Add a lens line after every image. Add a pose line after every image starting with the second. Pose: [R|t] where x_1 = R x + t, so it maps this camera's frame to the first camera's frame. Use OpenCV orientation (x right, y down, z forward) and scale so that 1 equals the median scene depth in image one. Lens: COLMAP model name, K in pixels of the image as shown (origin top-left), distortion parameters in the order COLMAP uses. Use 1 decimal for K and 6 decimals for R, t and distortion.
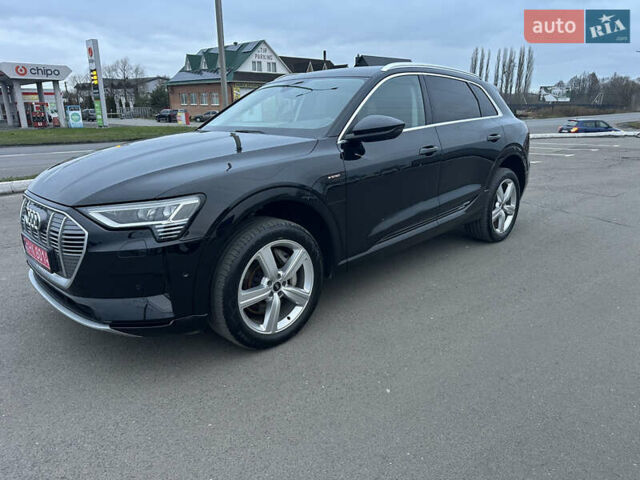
lens RADIAL K [[446.1, 0, 320.0], [0, 446.1, 240.0], [0, 0, 1]] dist [0.061804, -0.070169]
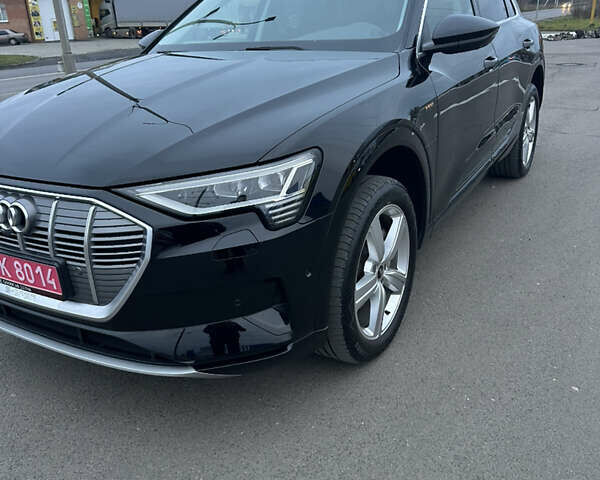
lens RADIAL K [[554.4, 0, 301.7], [0, 554.4, 241.3], [0, 0, 1]] dist [0.129344, -0.214837]
pose [[0.968857, -0.123796, 0.214453, -0.377466], [0.103585, 0.989264, 0.103092, -0.044001], [-0.224913, -0.077667, 0.971279, 0.167708]]
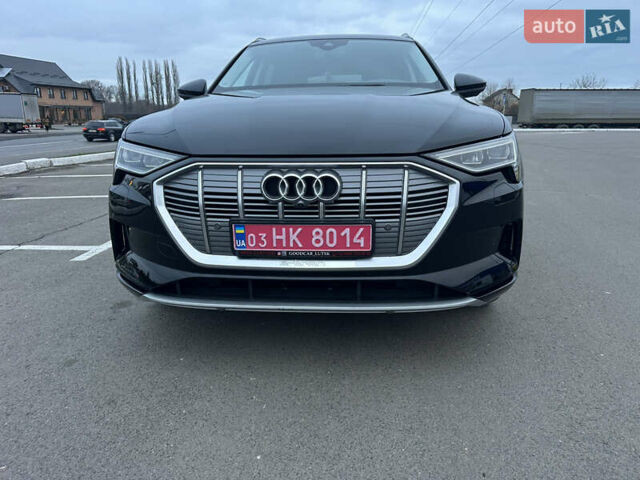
lens RADIAL K [[446.1, 0, 317.5], [0, 446.1, 241.0], [0, 0, 1]] dist [0.069884, -0.088173]
pose [[0.764471, -0.172071, 0.621270, -0.940938], [0.184357, 0.981825, 0.045083, 0.003312], [-0.617736, 0.080071, 0.782299, 0.431870]]
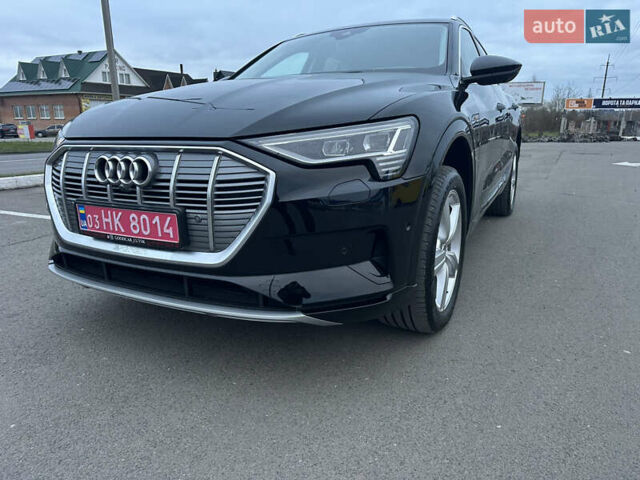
lens RADIAL K [[448.0, 0, 317.9], [0, 448.0, 236.9], [0, 0, 1]] dist [0.051464, -0.057484]
pose [[0.956041, -0.072207, 0.284205, -0.506688], [0.083923, 0.996043, -0.029250, 0.079744], [-0.280968, 0.051815, 0.958317, 0.280000]]
